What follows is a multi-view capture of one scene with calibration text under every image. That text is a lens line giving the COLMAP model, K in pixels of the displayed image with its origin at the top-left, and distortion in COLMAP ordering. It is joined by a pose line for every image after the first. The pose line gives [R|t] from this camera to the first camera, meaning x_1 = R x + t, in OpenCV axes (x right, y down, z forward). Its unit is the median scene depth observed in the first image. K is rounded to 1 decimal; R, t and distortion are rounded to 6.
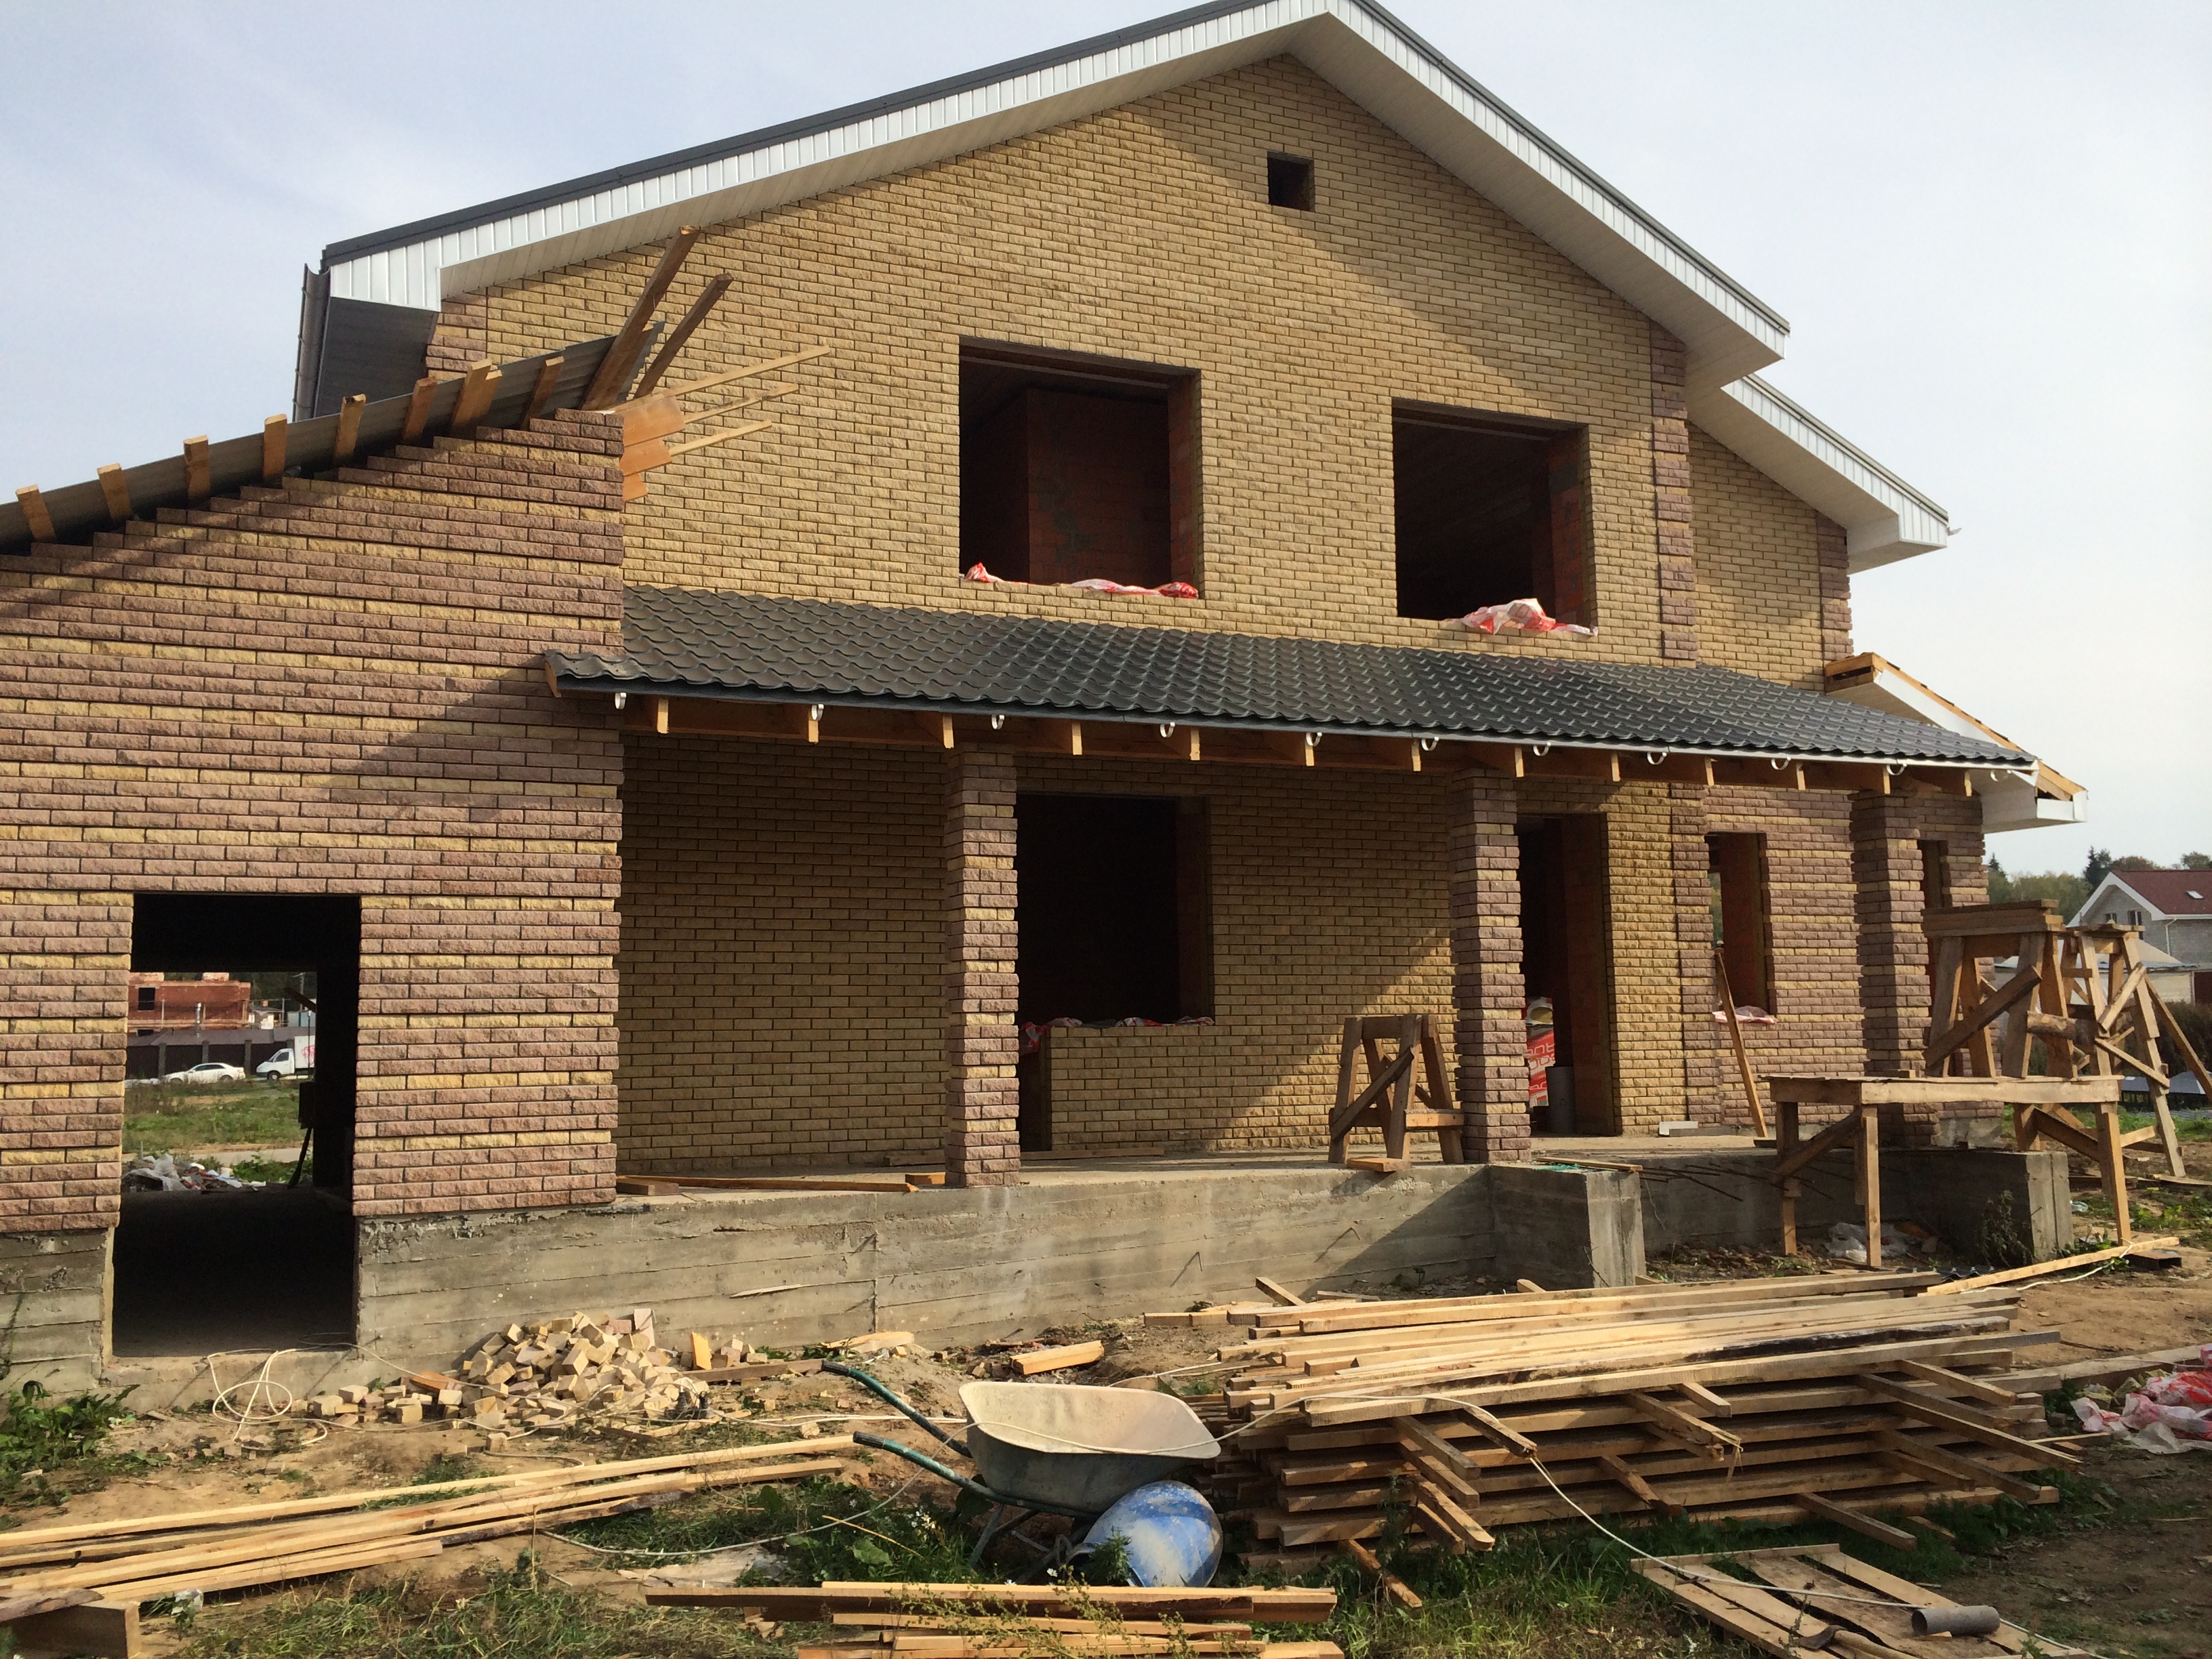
lens RADIAL K [[1871.5, 0, 1105.9], [0, 1871.5, 819.7], [0, 0, 1]] dist [0.078493, -0.089989]
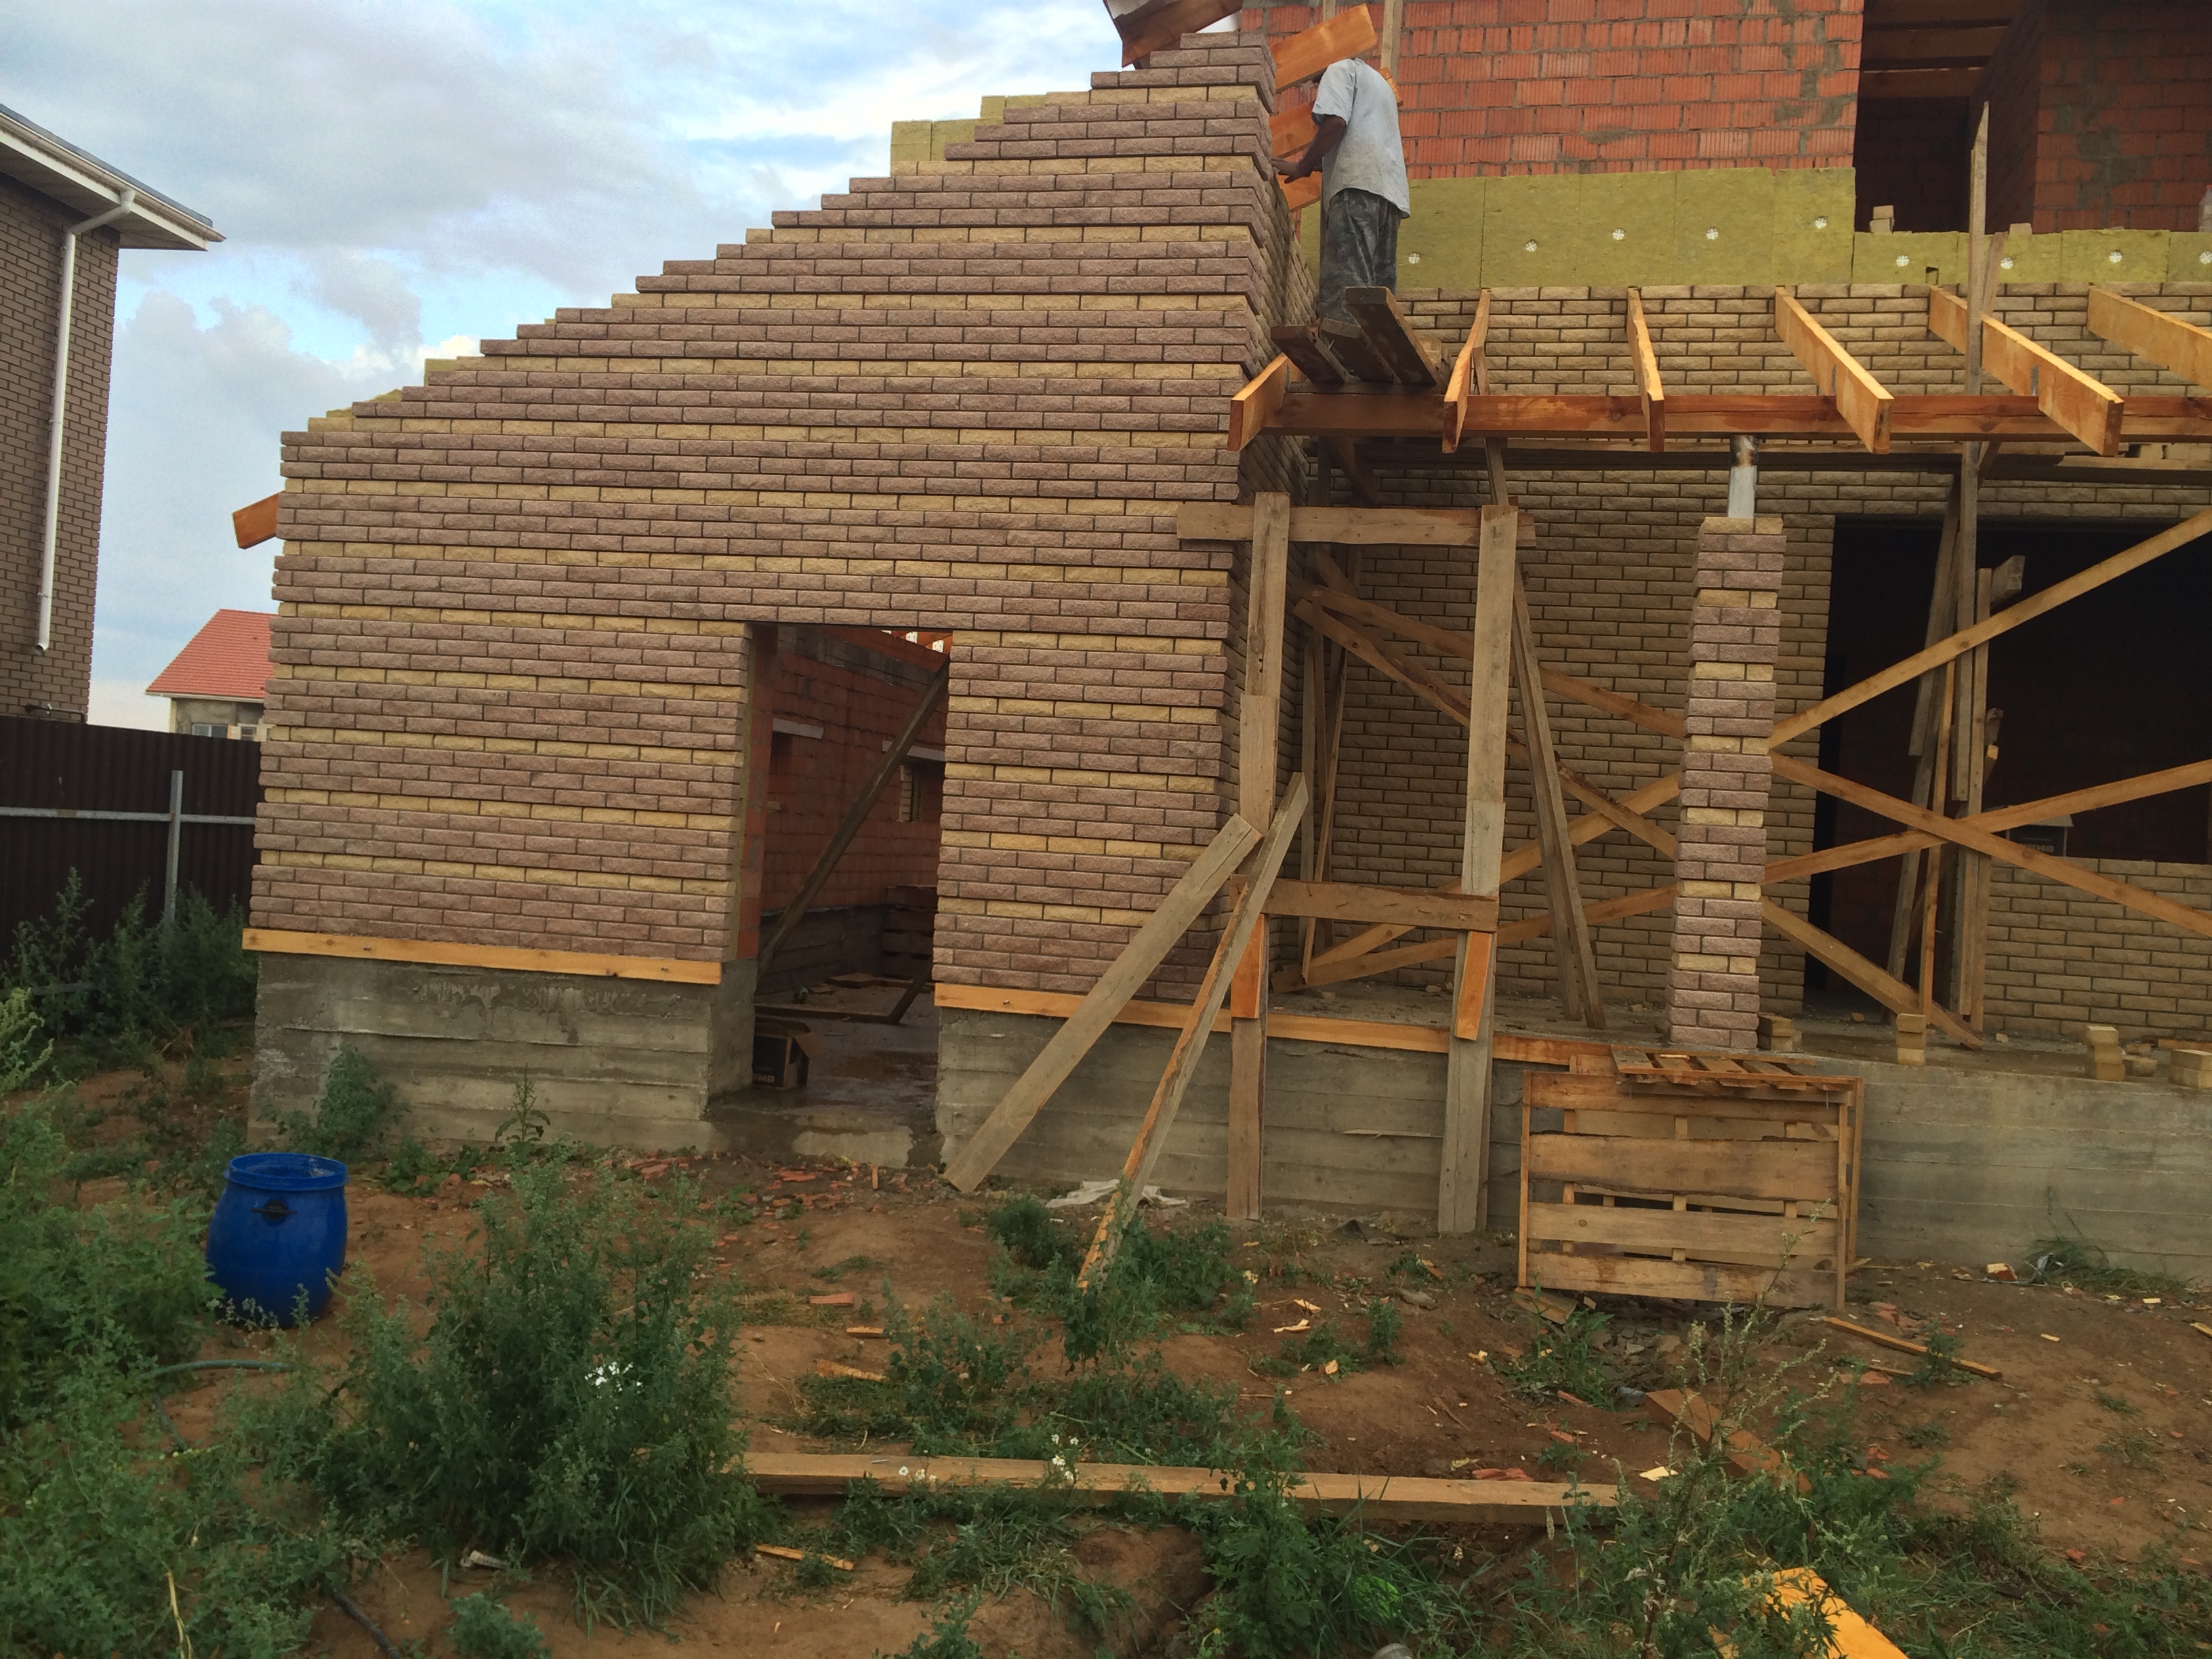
lens RADIAL K [[1871.5, 0, 1121.2], [0, 1871.5, 820.8], [0, 0, 1]] dist [0.078493, -0.089989]
pose [[0.807279, 0.058742, -0.587240, 0.199353], [-0.002241, 0.995332, 0.096484, 0.043647], [0.590166, -0.076574, 0.803642, 0.322364]]
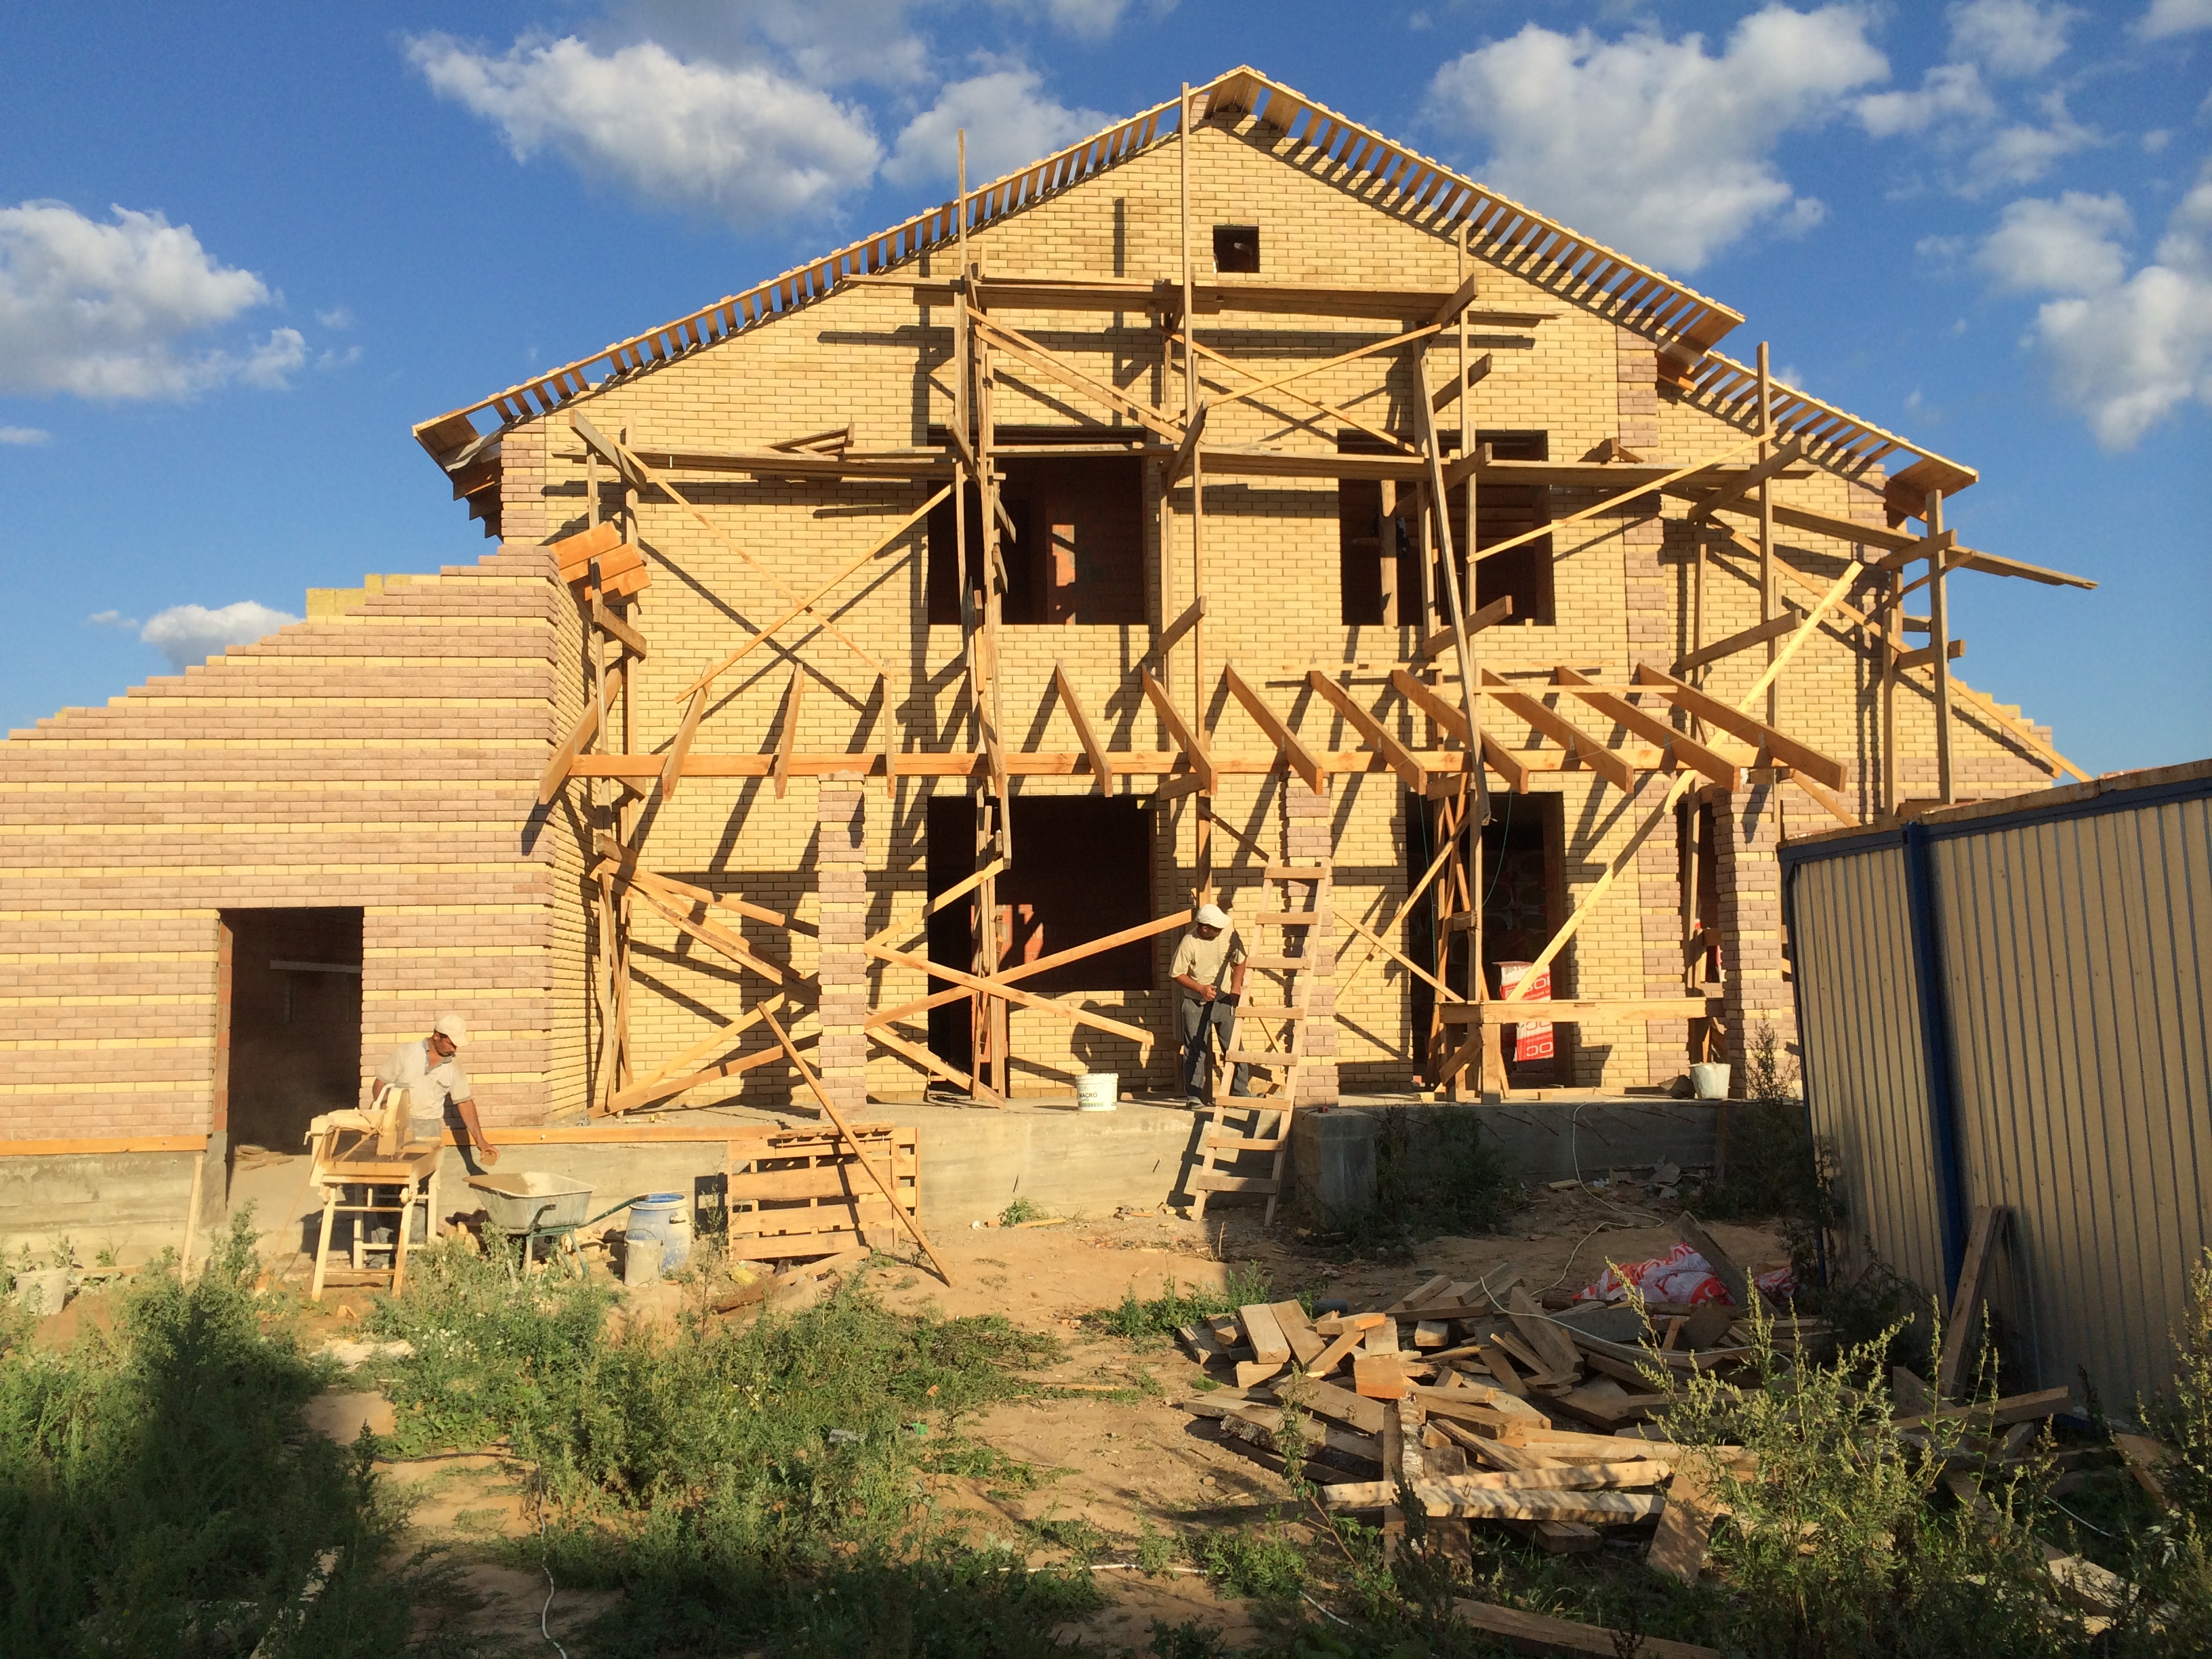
lens RADIAL K [[1871.5, 0, 1099.1], [0, 1871.5, 819.9], [0, 0, 1]] dist [0.078493, -0.089989]
pose [[0.955260, -0.031245, -0.294112, 0.553704], [0.038984, 0.999030, 0.020487, -0.033003], [0.293187, -0.031037, 0.955551, -0.195679]]
